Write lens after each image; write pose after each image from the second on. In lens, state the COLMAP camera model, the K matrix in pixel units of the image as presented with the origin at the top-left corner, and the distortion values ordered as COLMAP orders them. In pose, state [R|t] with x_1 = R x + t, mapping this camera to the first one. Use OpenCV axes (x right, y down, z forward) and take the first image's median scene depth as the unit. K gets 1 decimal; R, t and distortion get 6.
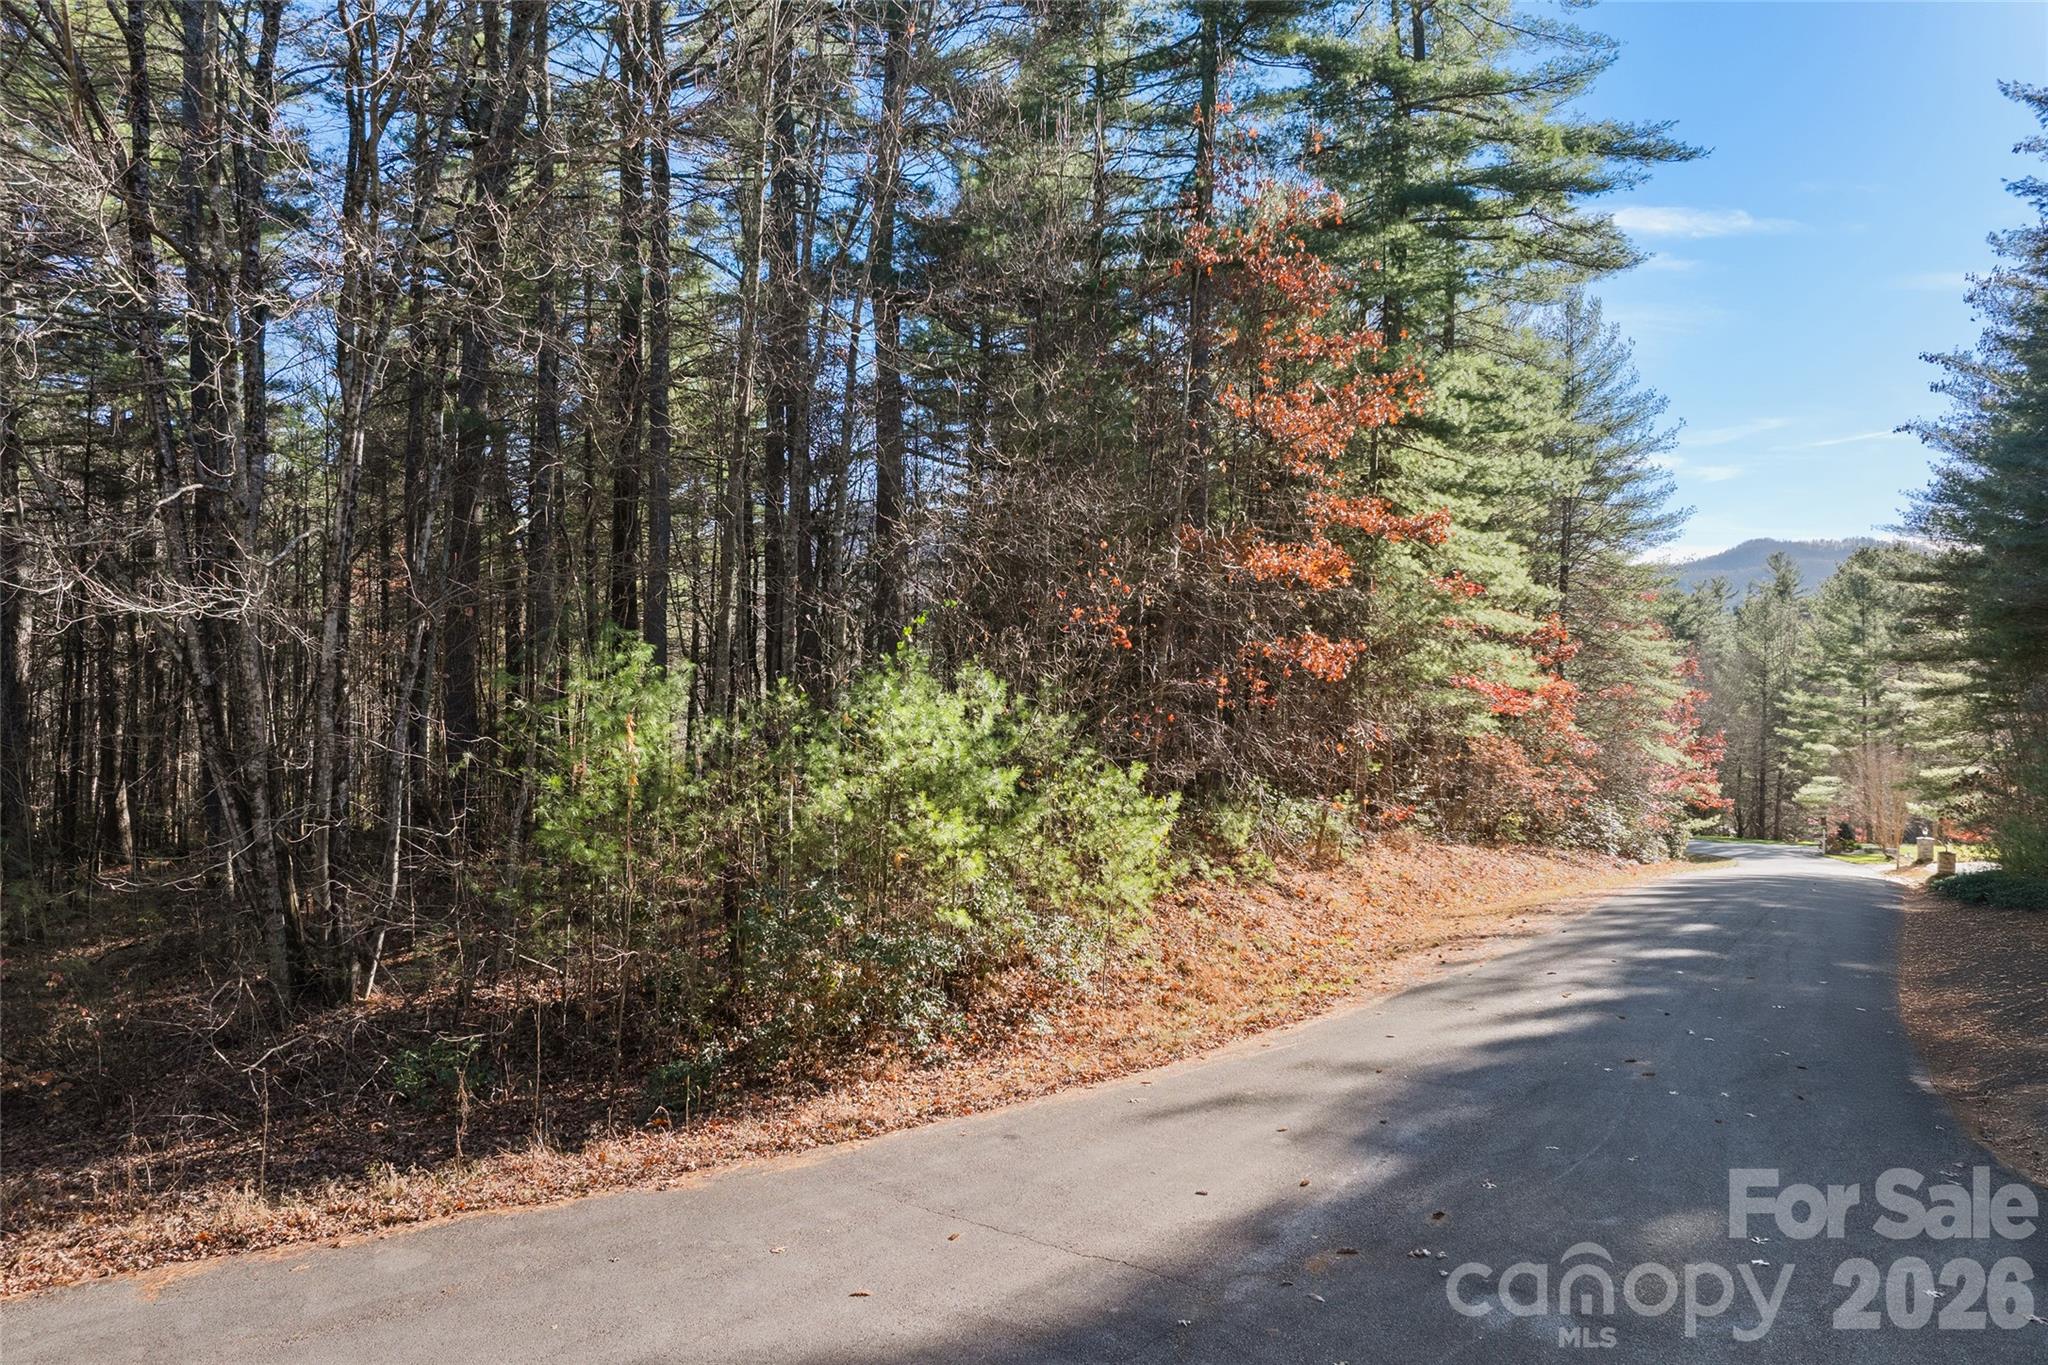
lens RADIAL K [[1430.0, 0, 1028.0], [0, 1430.0, 684.2], [0, 0, 1]] dist [-0.057473, 0.019498]
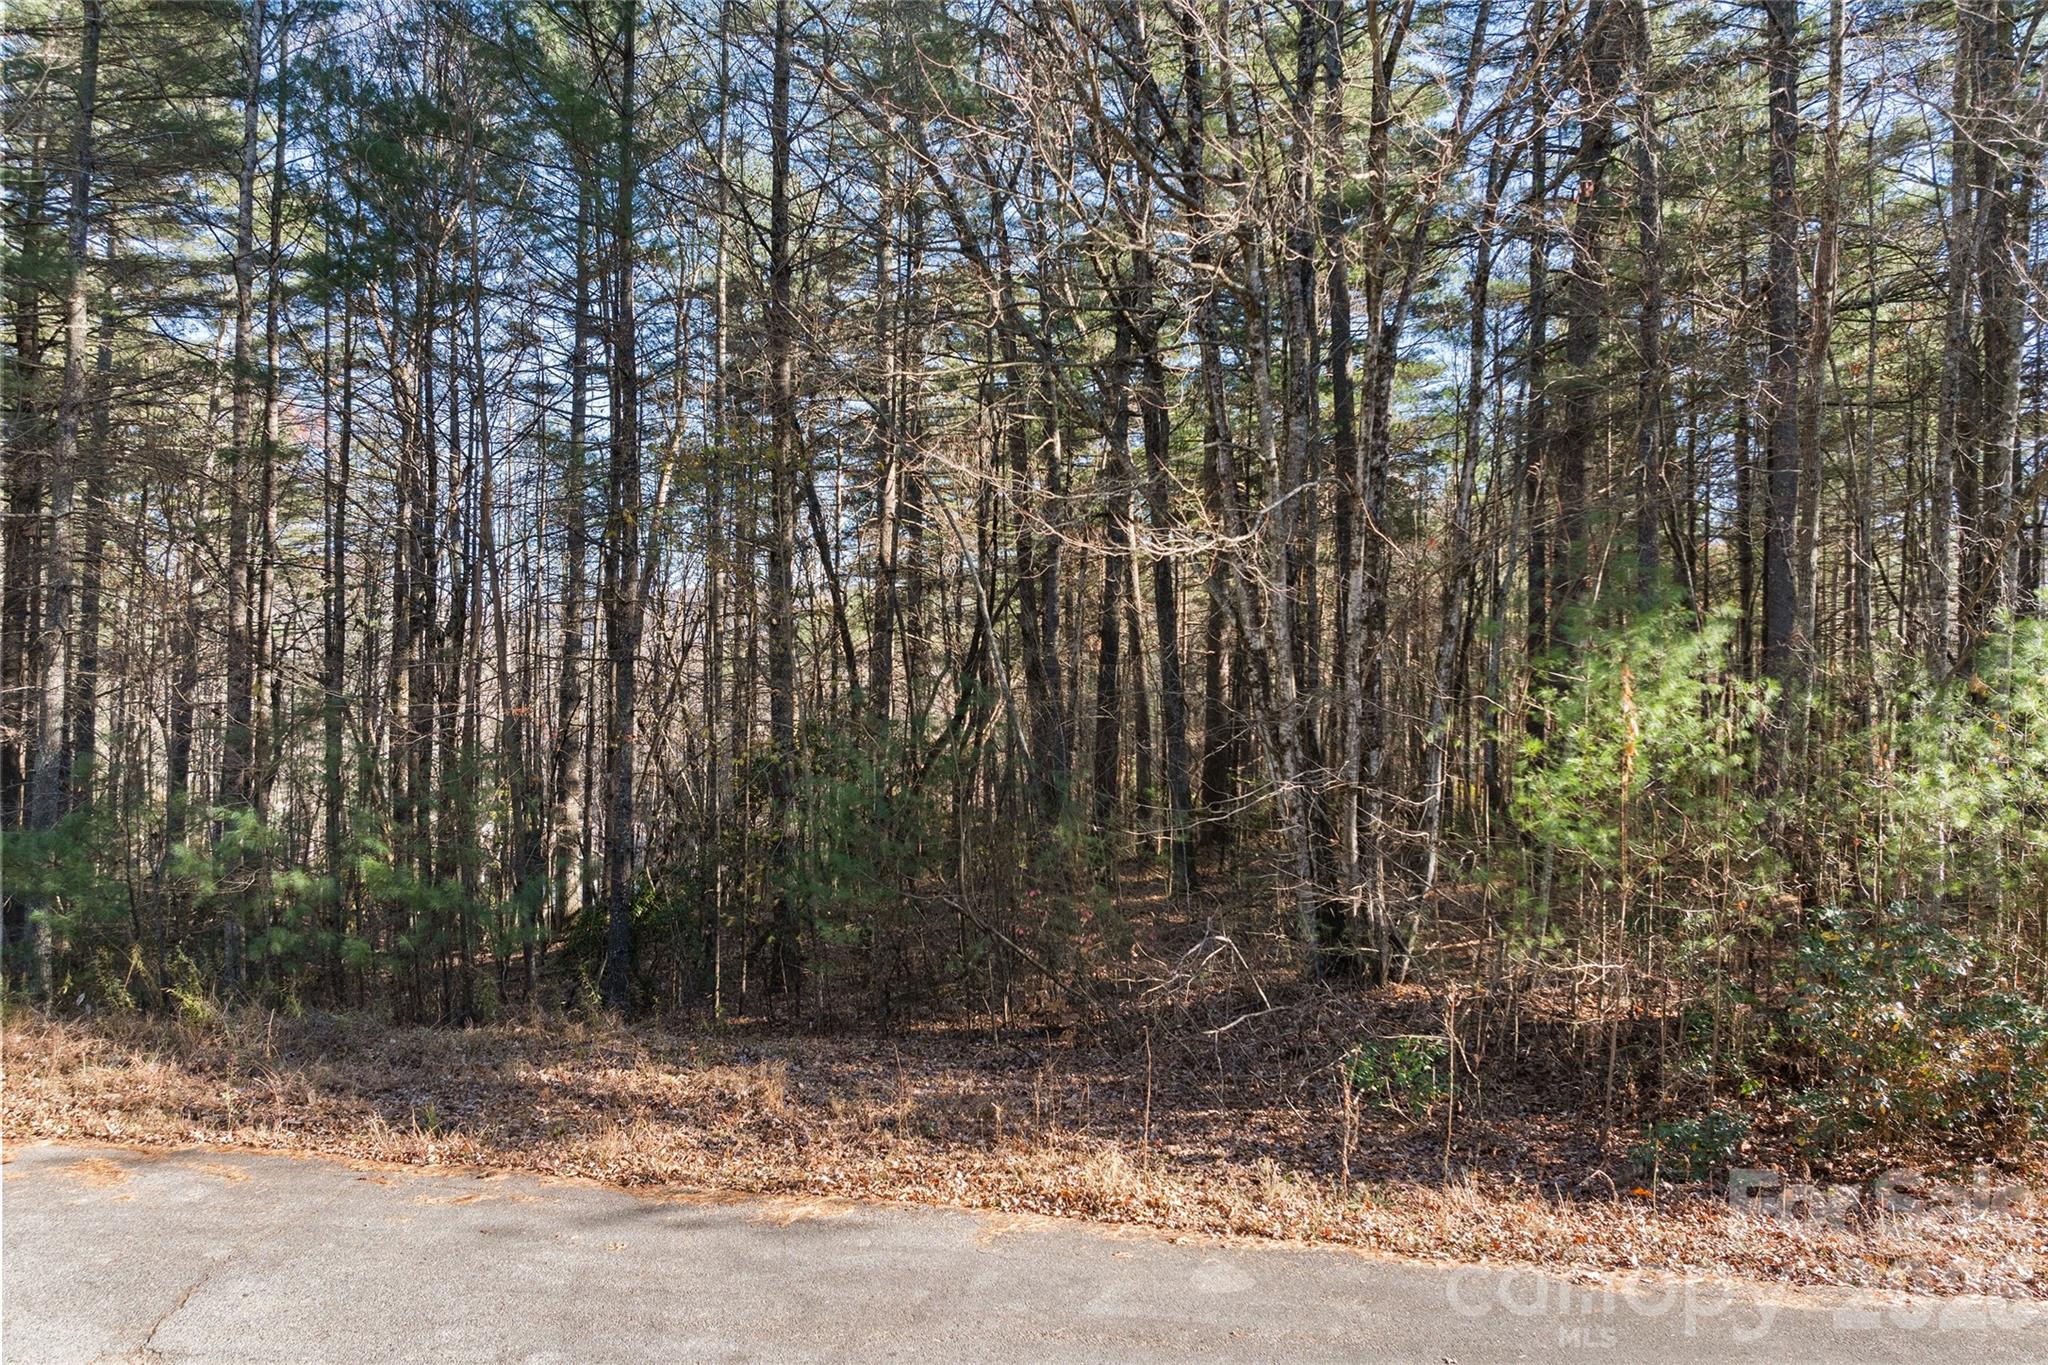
lens RADIAL K [[1430.0, 0, 1027.1], [0, 1430.0, 675.0], [0, 0, 1]] dist [-0.057473, 0.019498]
pose [[0.683058, 0.001271, -0.730363, 0.031188], [-0.009309, 0.999932, -0.006966, 0.016032], [0.730305, 0.011557, 0.683023, 0.101422]]
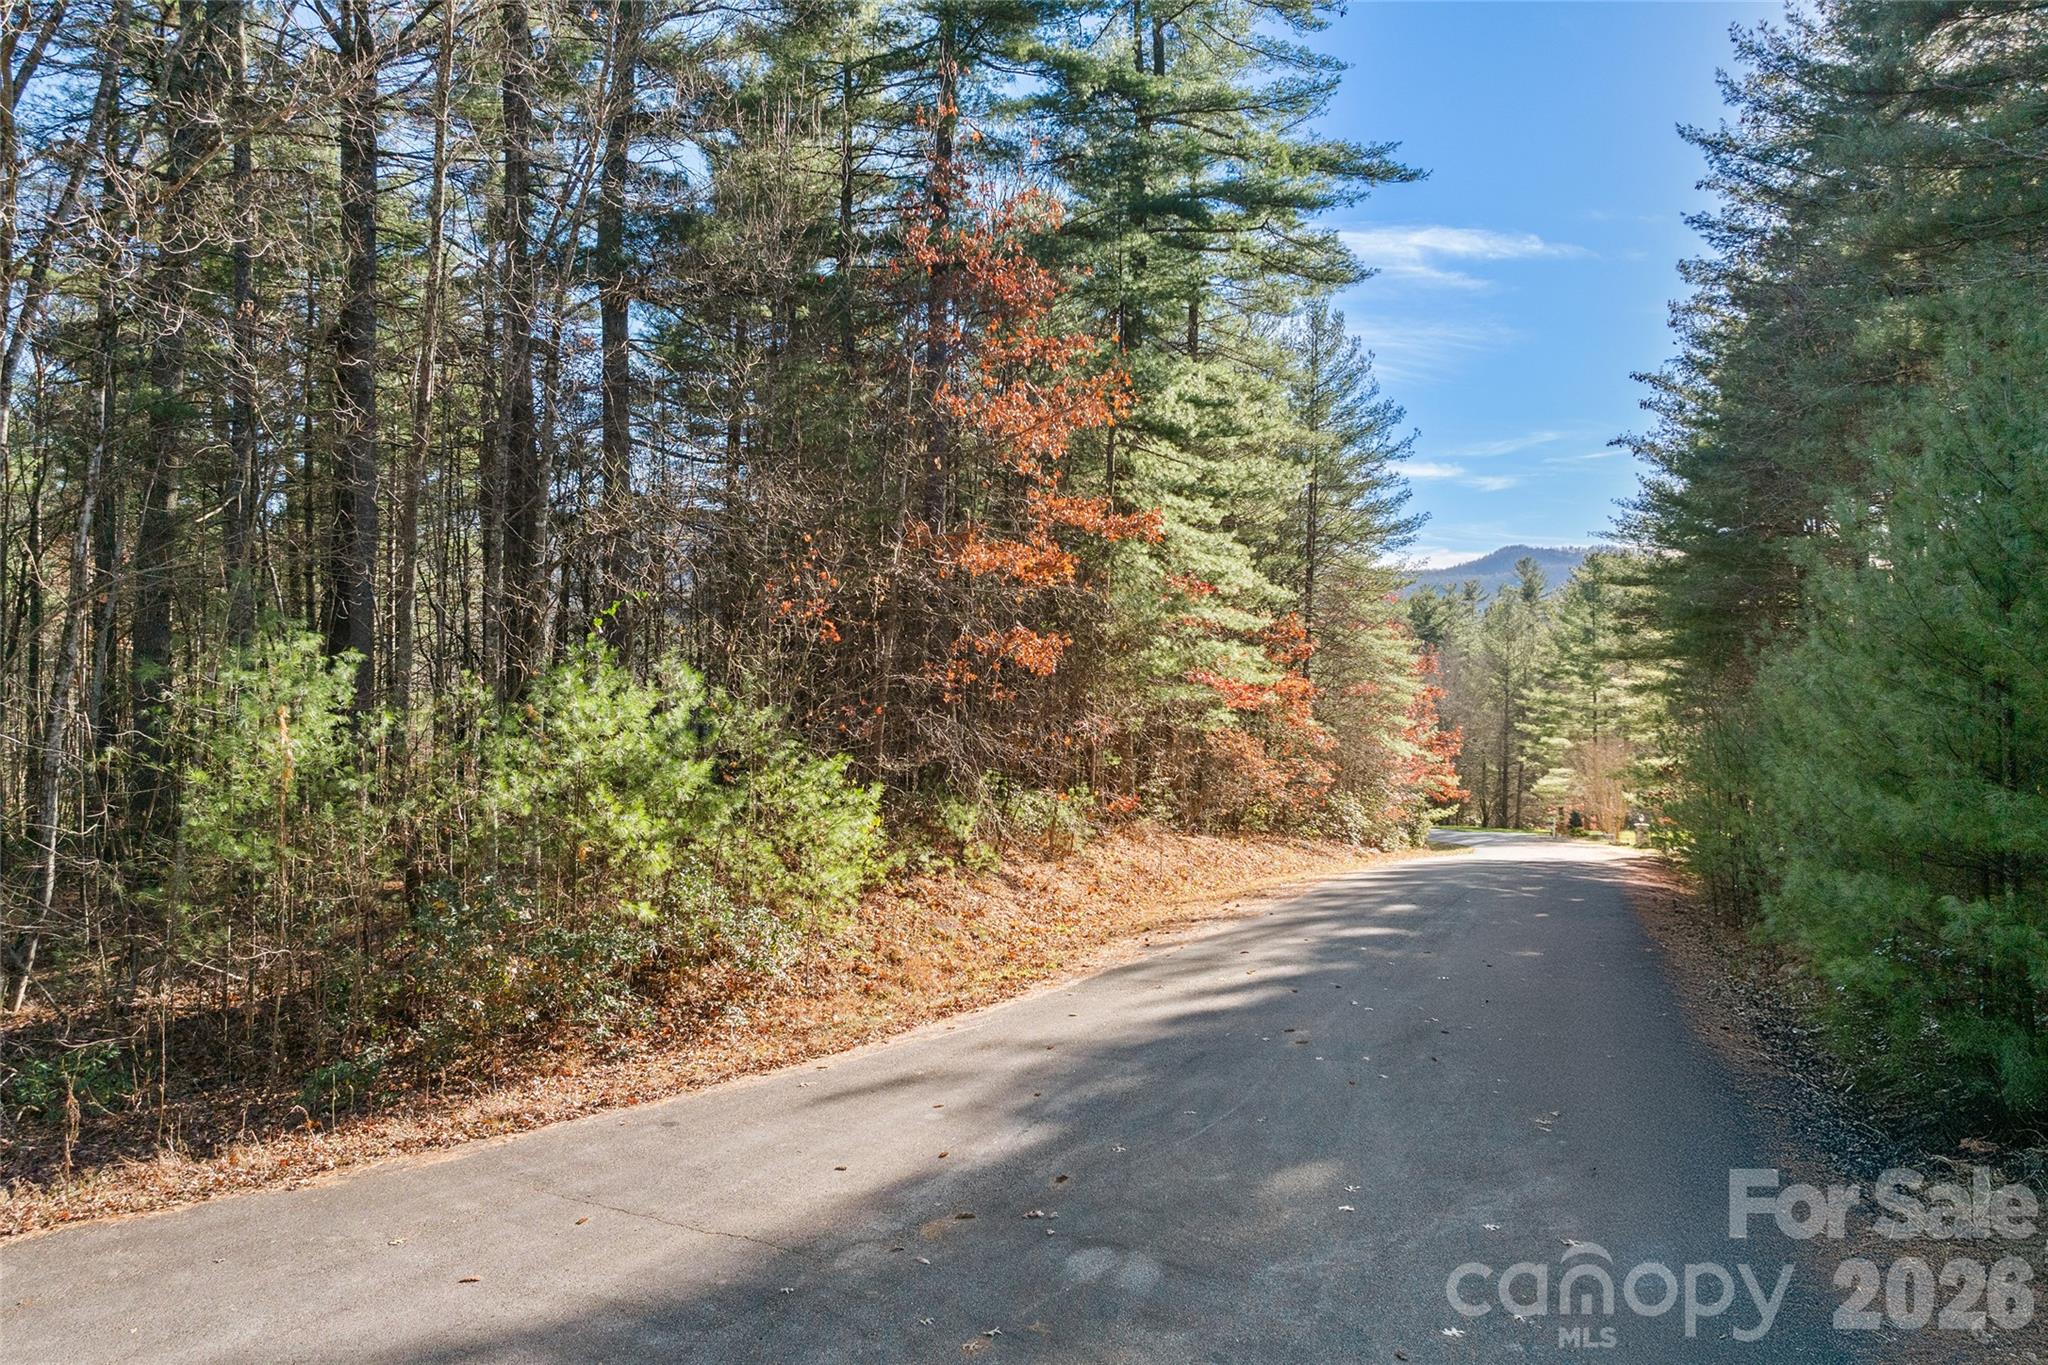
lens RADIAL K [[1430.0, 0, 1028.5], [0, 1430.0, 686.6], [0, 0, 1]] dist [-0.057473, 0.019498]
pose [[0.988924, -0.002654, 0.148402, 0.037070], [0.002438, 0.999996, 0.001635, 0.003573], [-0.148405, -0.001255, 0.988926, -0.010977]]
